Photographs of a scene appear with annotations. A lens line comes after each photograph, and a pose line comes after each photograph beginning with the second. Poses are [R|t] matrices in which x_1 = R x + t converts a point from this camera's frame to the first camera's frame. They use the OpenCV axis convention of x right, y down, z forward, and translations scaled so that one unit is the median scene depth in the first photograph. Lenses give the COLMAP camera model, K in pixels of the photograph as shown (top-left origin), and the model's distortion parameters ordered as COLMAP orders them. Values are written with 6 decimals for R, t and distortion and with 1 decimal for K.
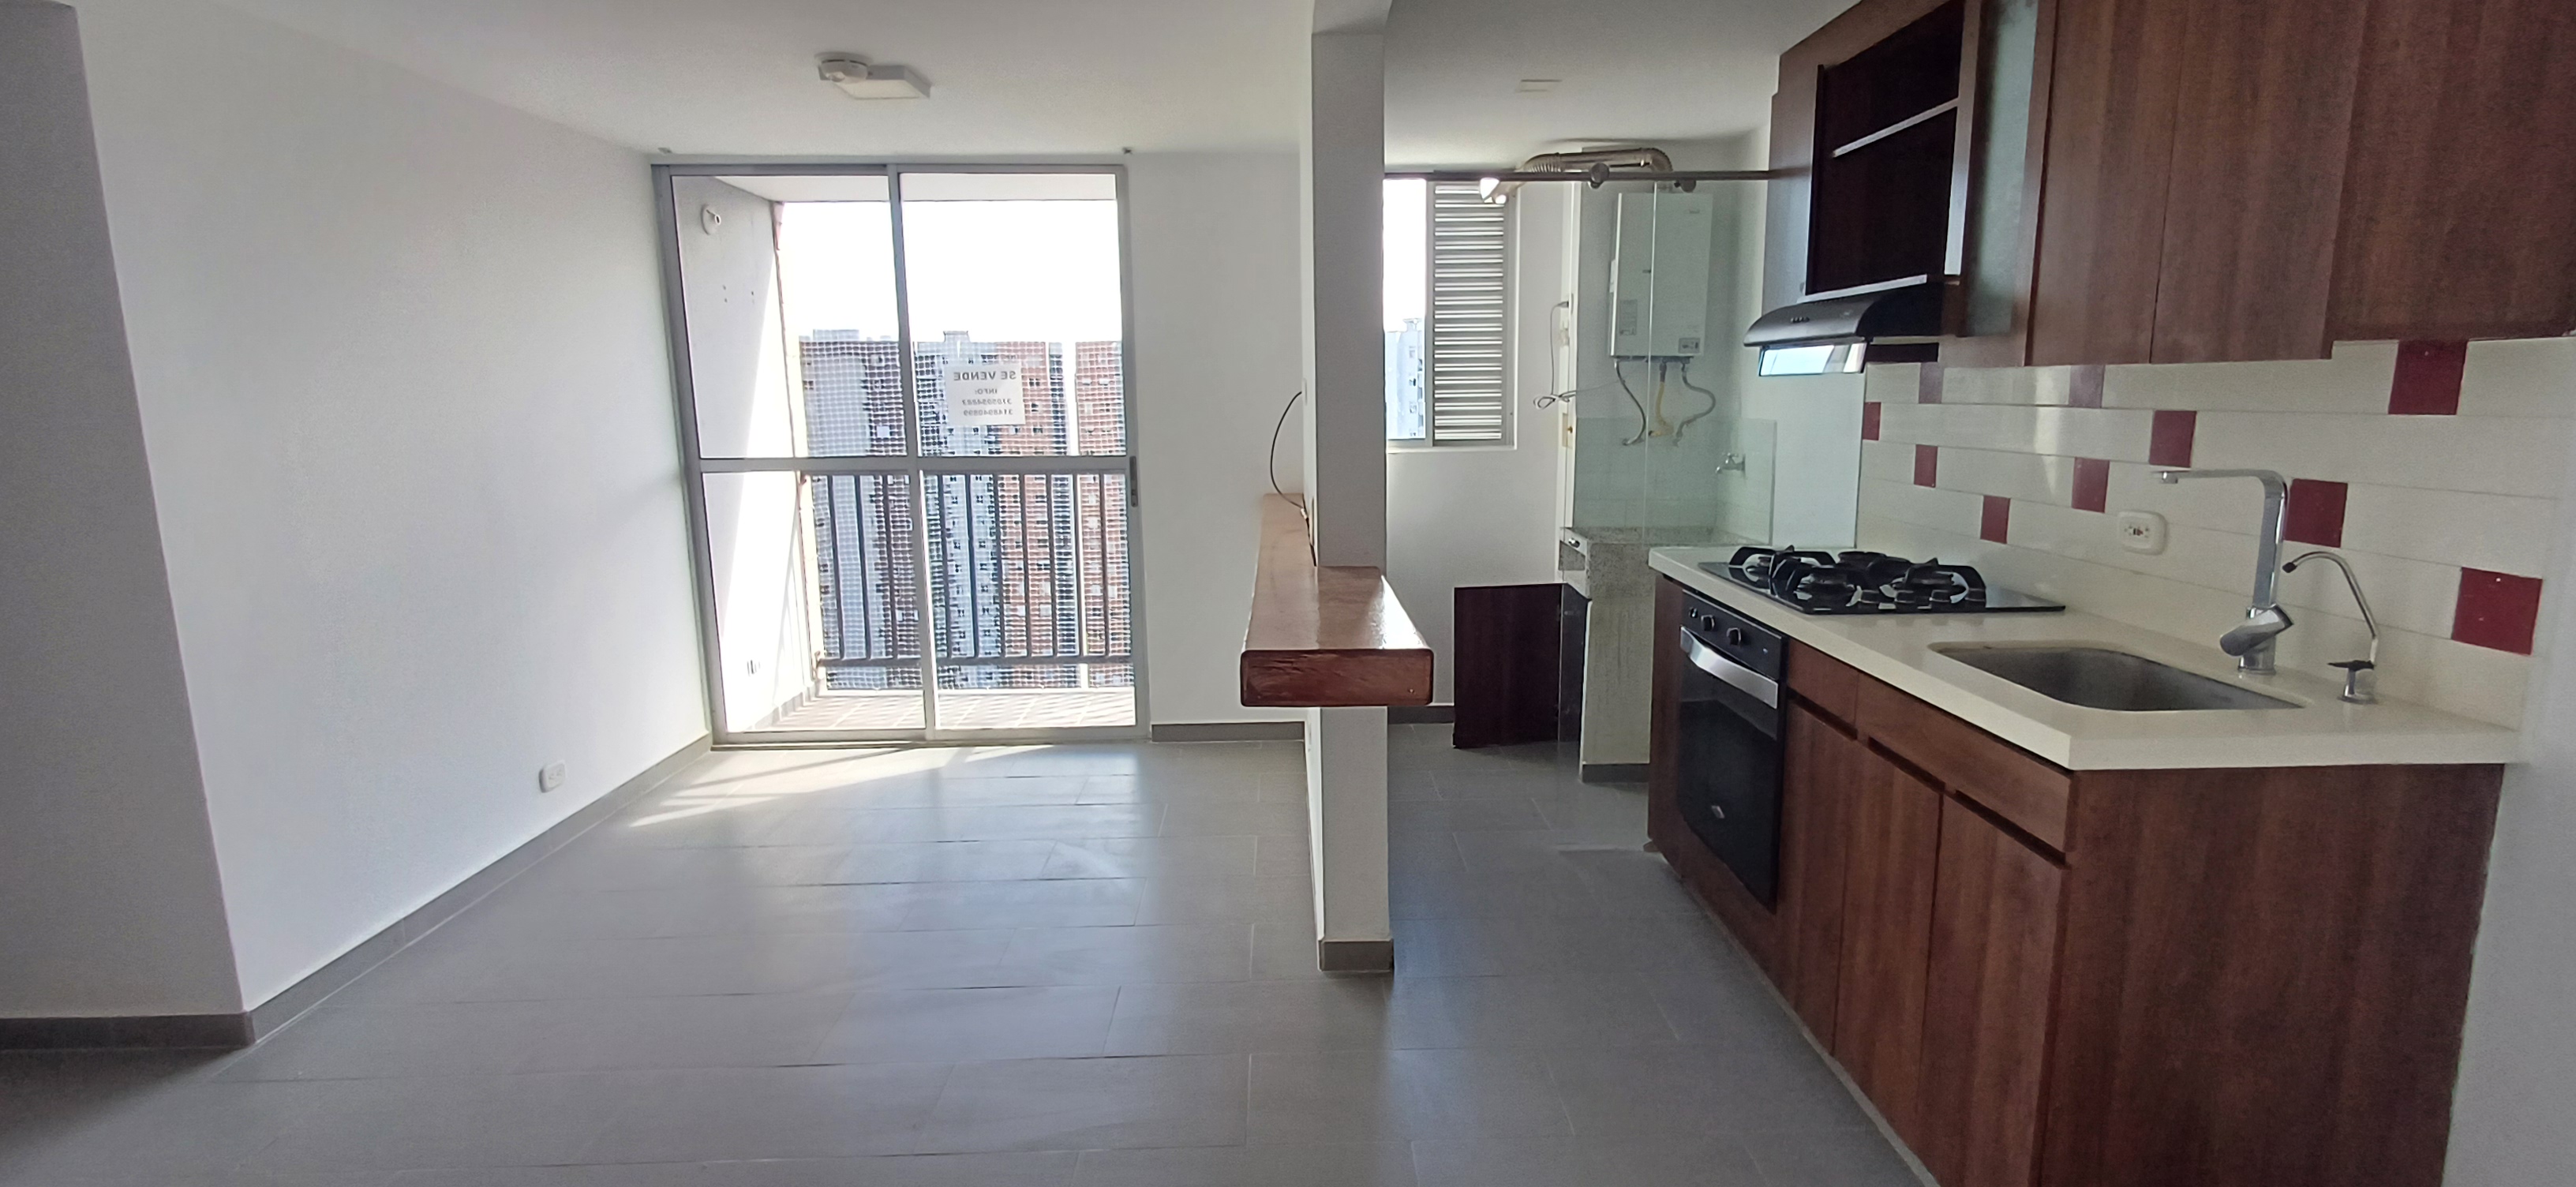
lens RADIAL K [[1202.3, 0, 1324.3], [0, 1202.3, 584.9], [0, 0, 1]] dist [0.006223, 0.000233]
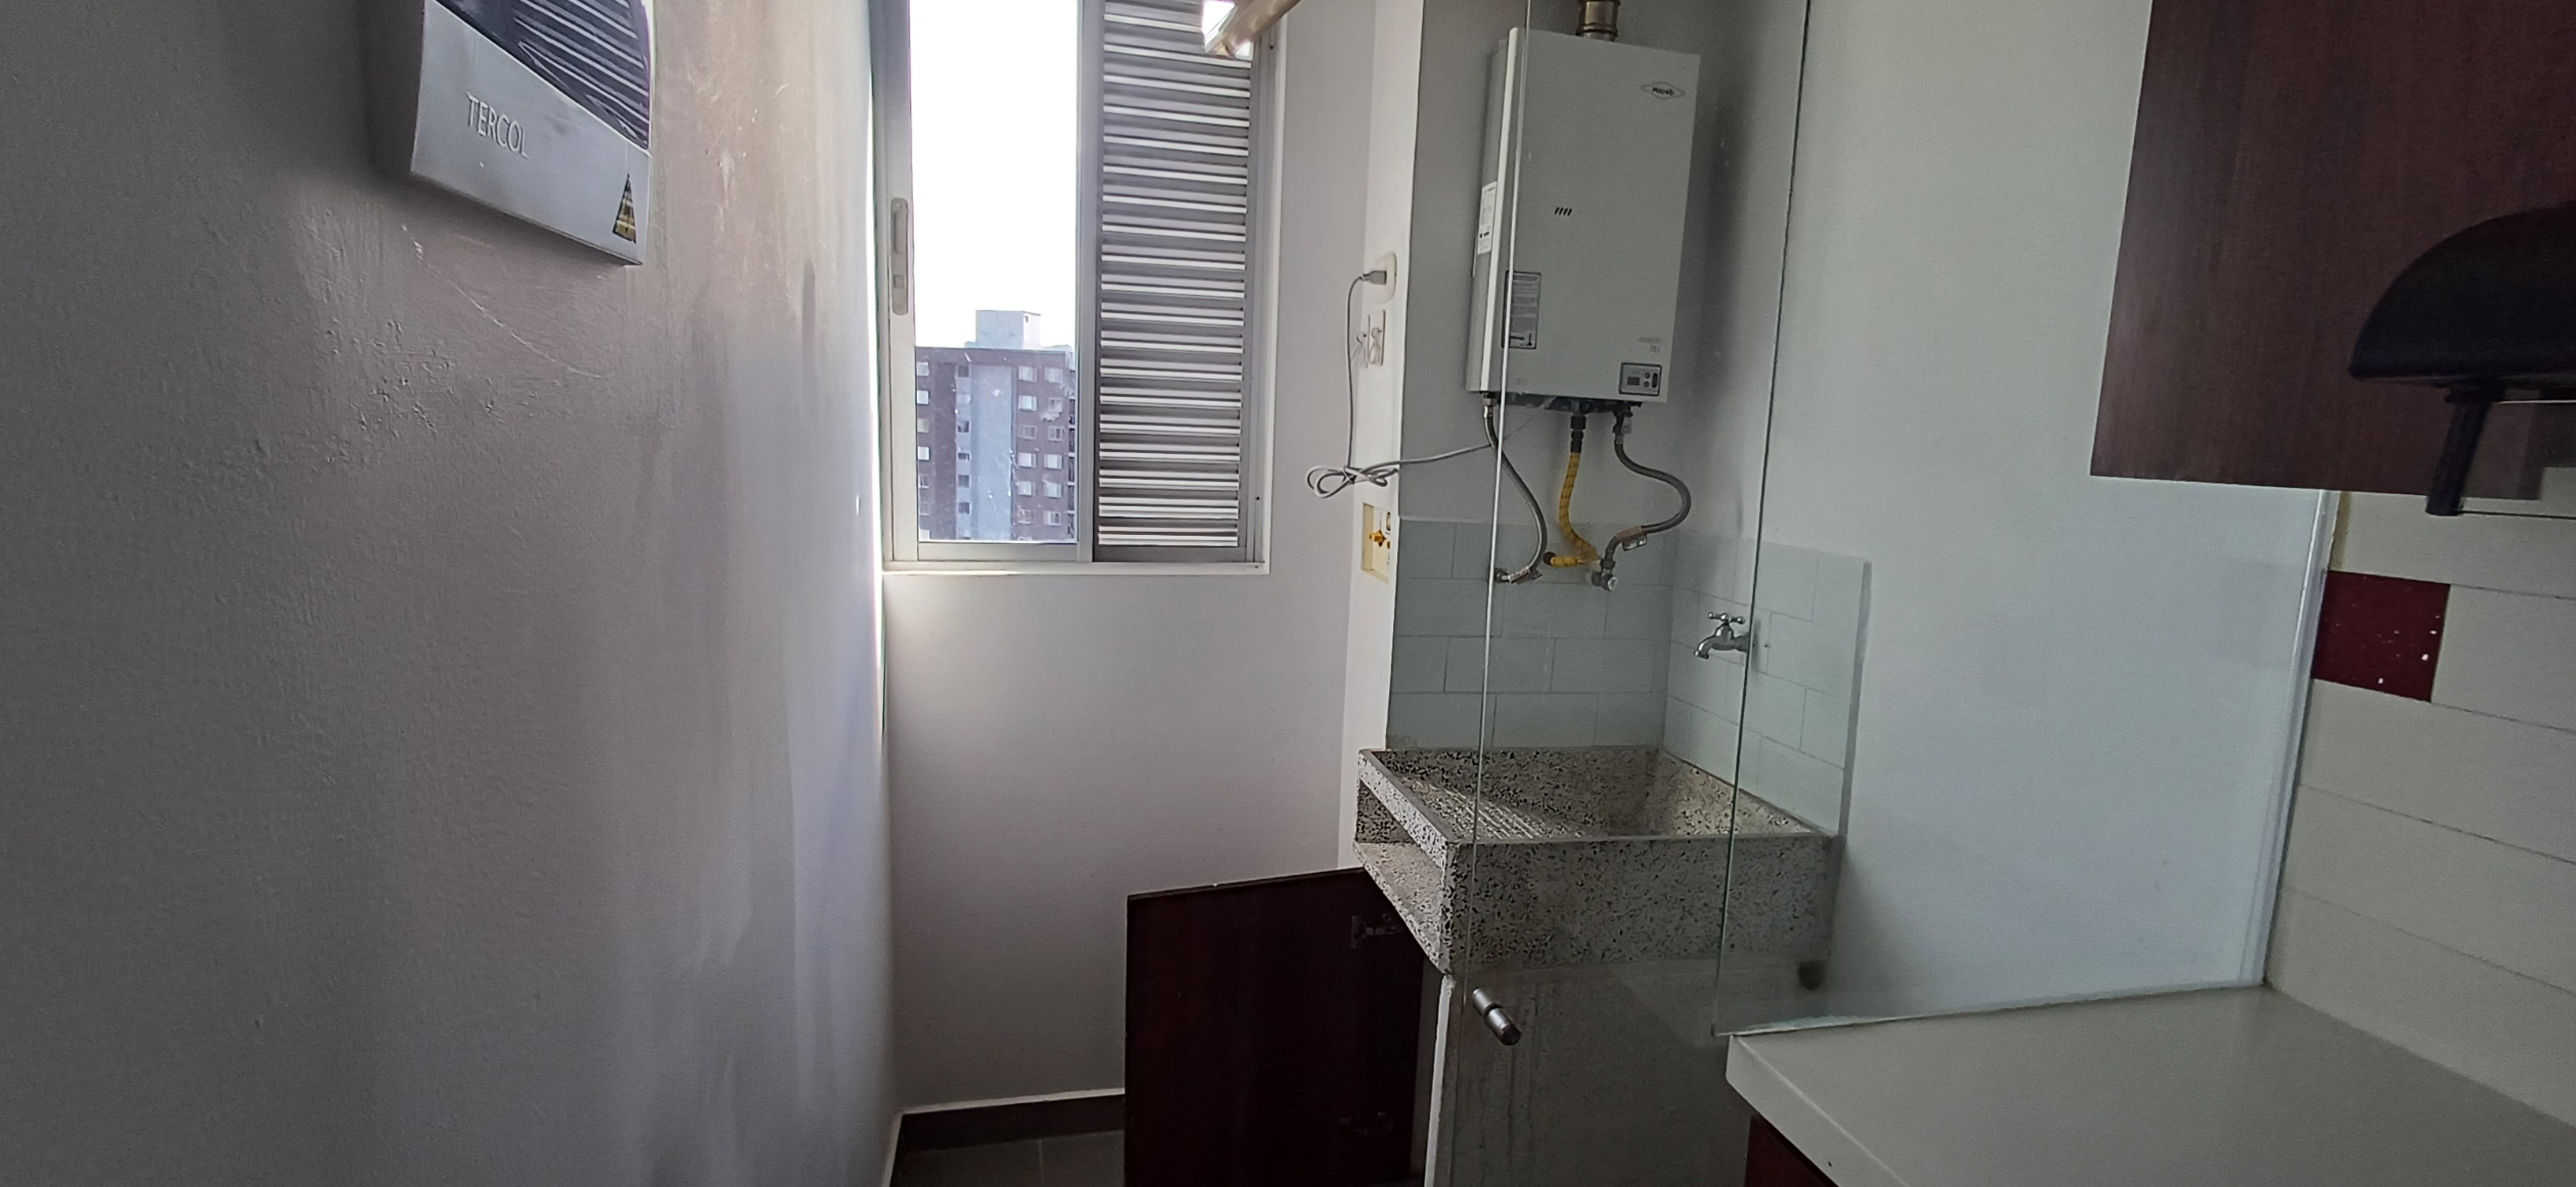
lens RADIAL K [[1202.3, 0, 1324.3], [0, 1202.3, 584.9], [0, 0, 1]] dist [0.006223, 0.000233]
pose [[0.971058, 0.020855, 0.237930, 0.090541], [-0.015158, 0.999554, -0.025747, -0.128887], [-0.238360, 0.021396, 0.970941, 0.705235]]
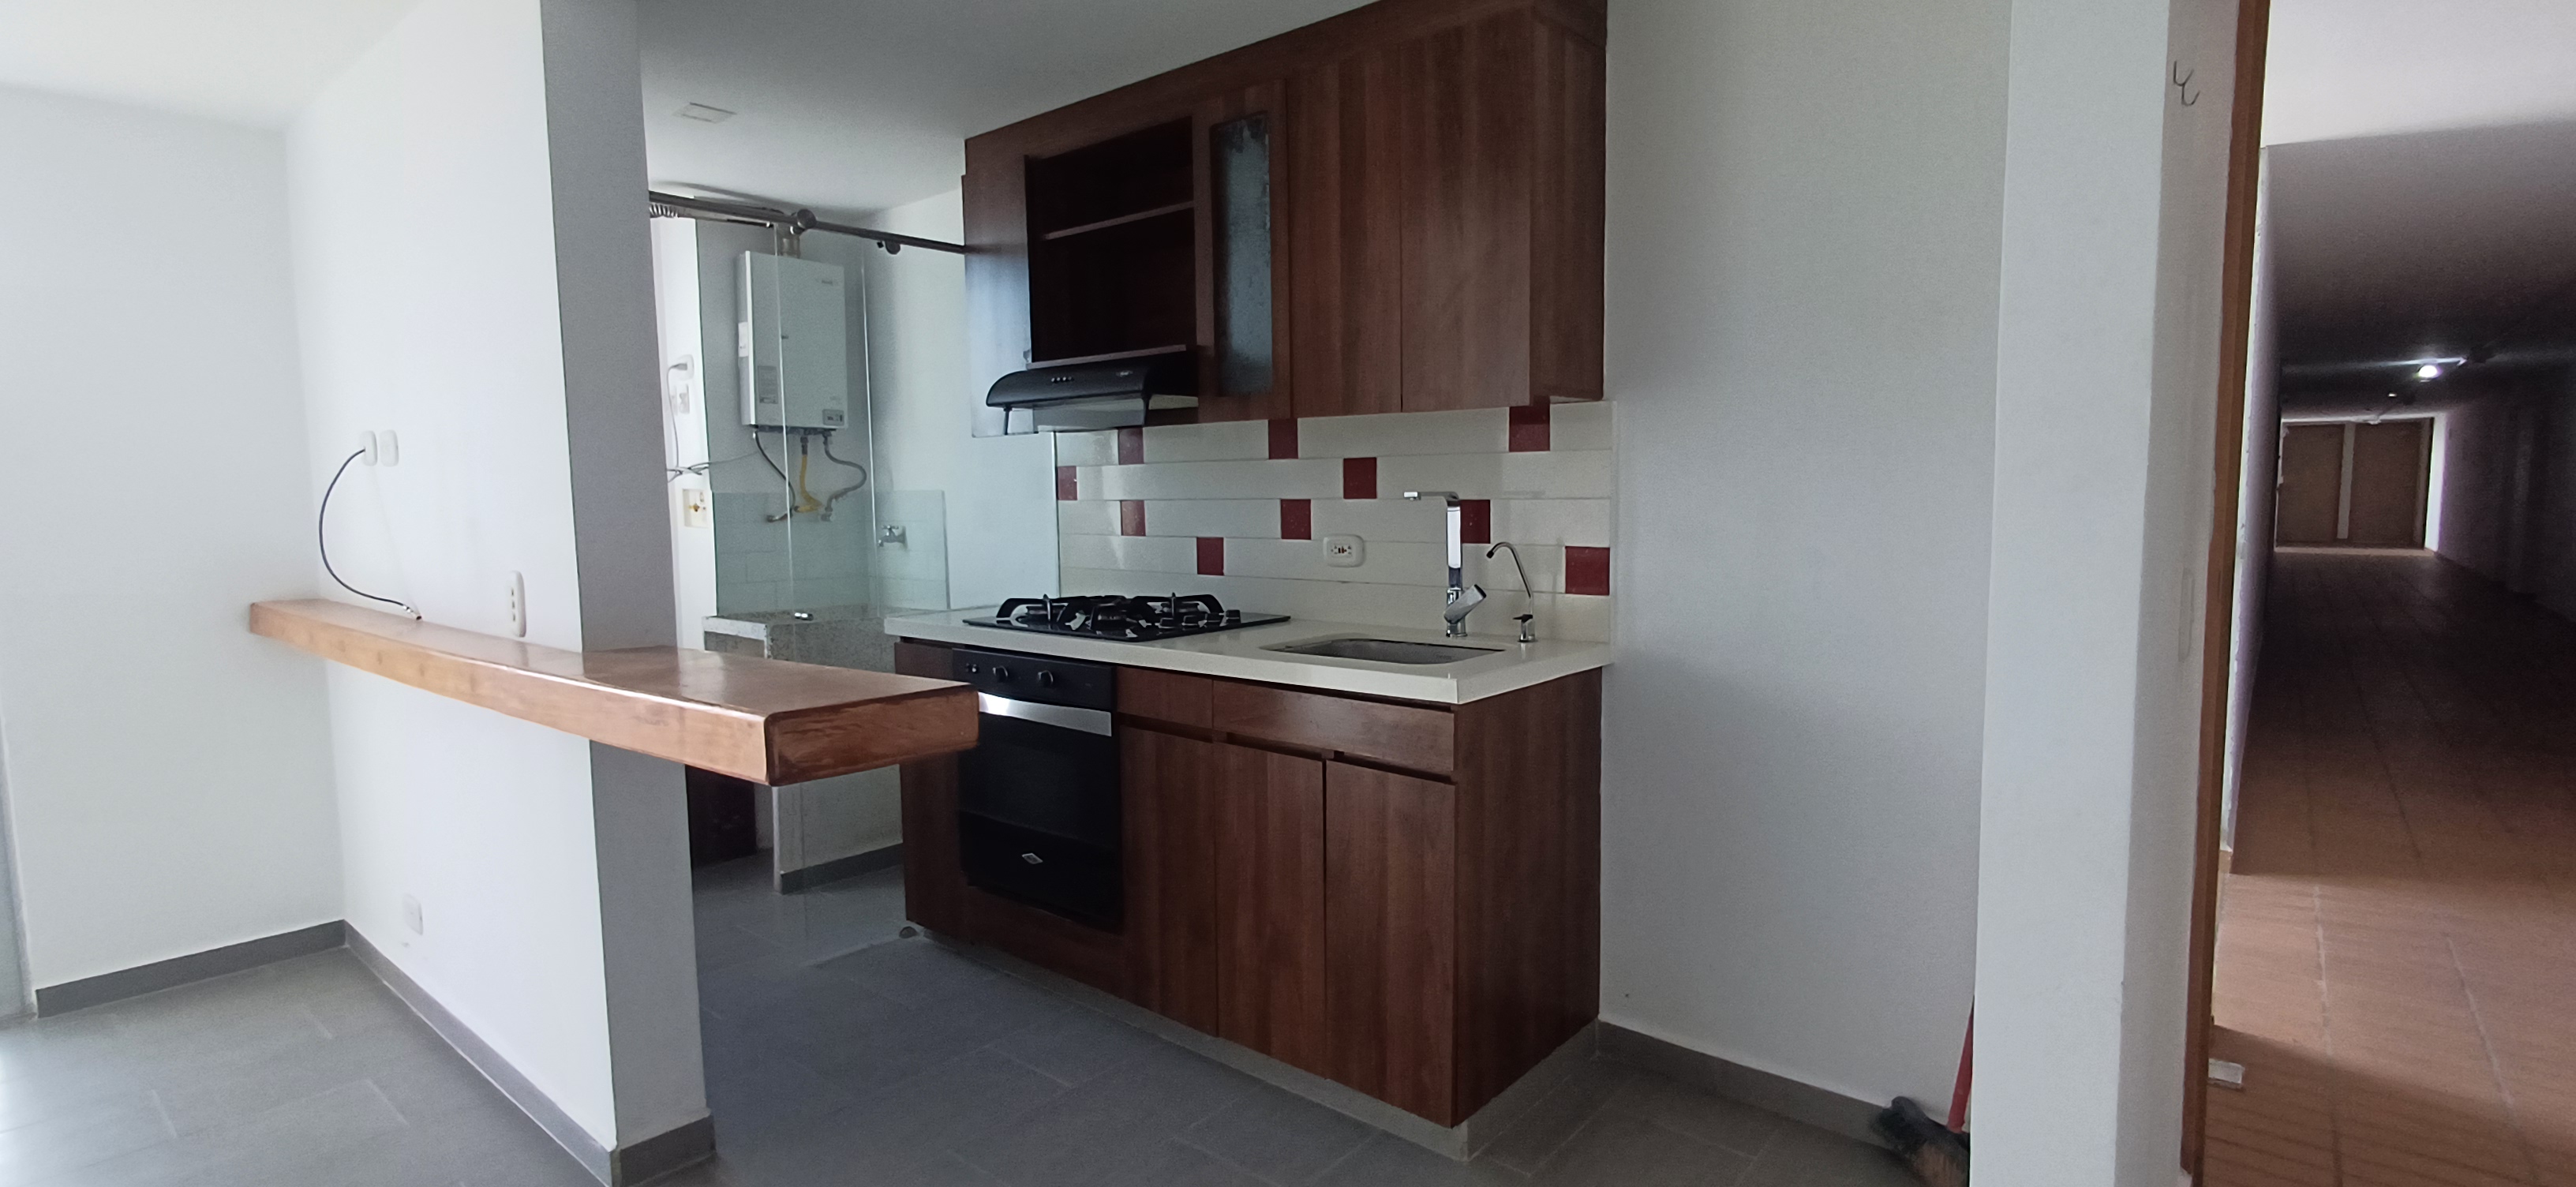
lens RADIAL K [[1202.3, 0, 1324.3], [0, 1202.3, 584.9], [0, 0, 1]] dist [0.006223, 0.000233]
pose [[0.654849, -0.059943, 0.753379, -0.215178], [0.130038, 0.990919, -0.034189, 0.023115], [-0.744489, 0.120356, 0.656697, 0.105522]]
